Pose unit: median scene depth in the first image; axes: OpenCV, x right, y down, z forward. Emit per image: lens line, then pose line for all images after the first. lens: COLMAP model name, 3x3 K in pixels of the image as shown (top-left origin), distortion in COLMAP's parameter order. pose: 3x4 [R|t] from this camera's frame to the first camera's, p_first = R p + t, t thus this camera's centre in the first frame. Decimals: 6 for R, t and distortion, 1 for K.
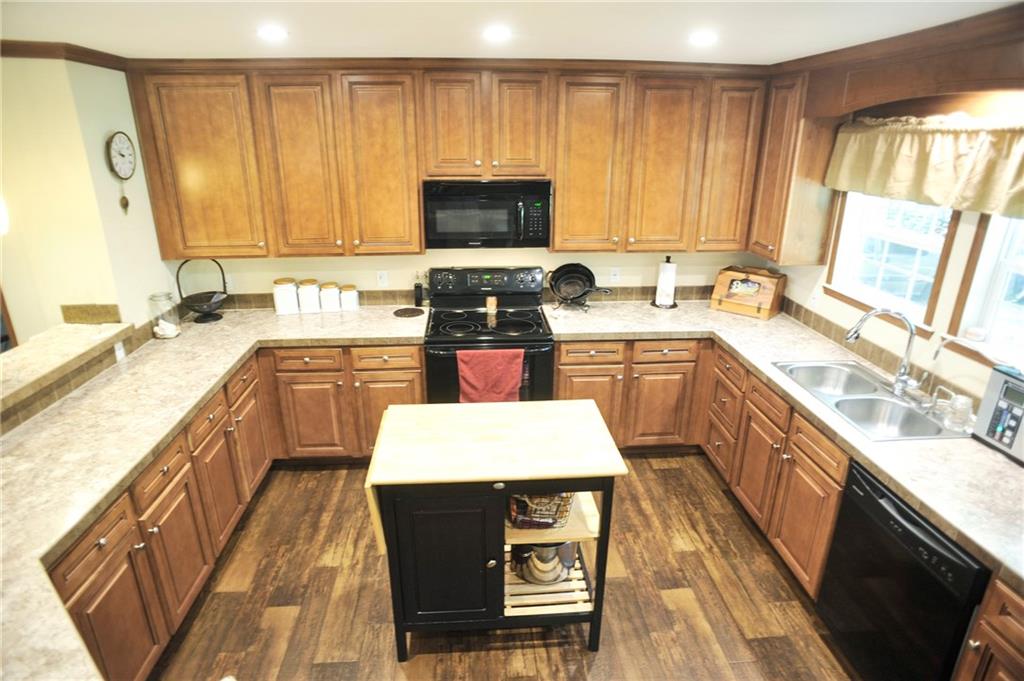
lens RADIAL K [[575.7, 0, 505.7], [0, 575.7, 346.5], [0, 0, 1]] dist [-0.063360, 0.022991]
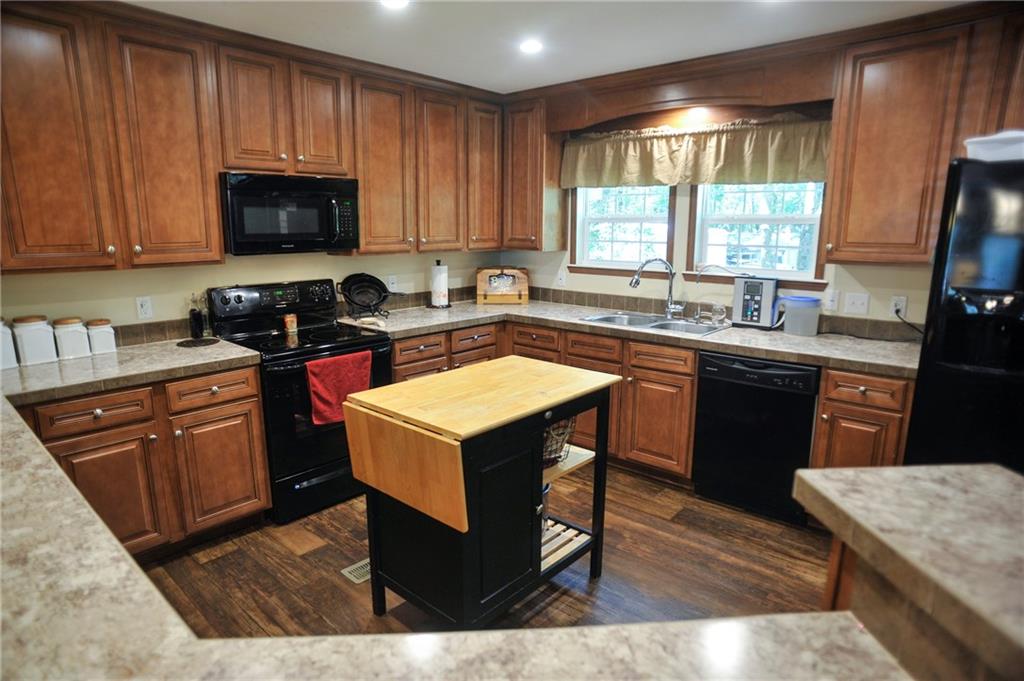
lens RADIAL K [[575.7, 0, 511.1], [0, 575.7, 347.6], [0, 0, 1]] dist [-0.063360, 0.022991]
pose [[0.724179, -0.148111, 0.673520, -0.427976], [0.236787, 0.970690, -0.041137, 0.092135], [-0.647686, 0.189271, 0.738024, 0.163952]]
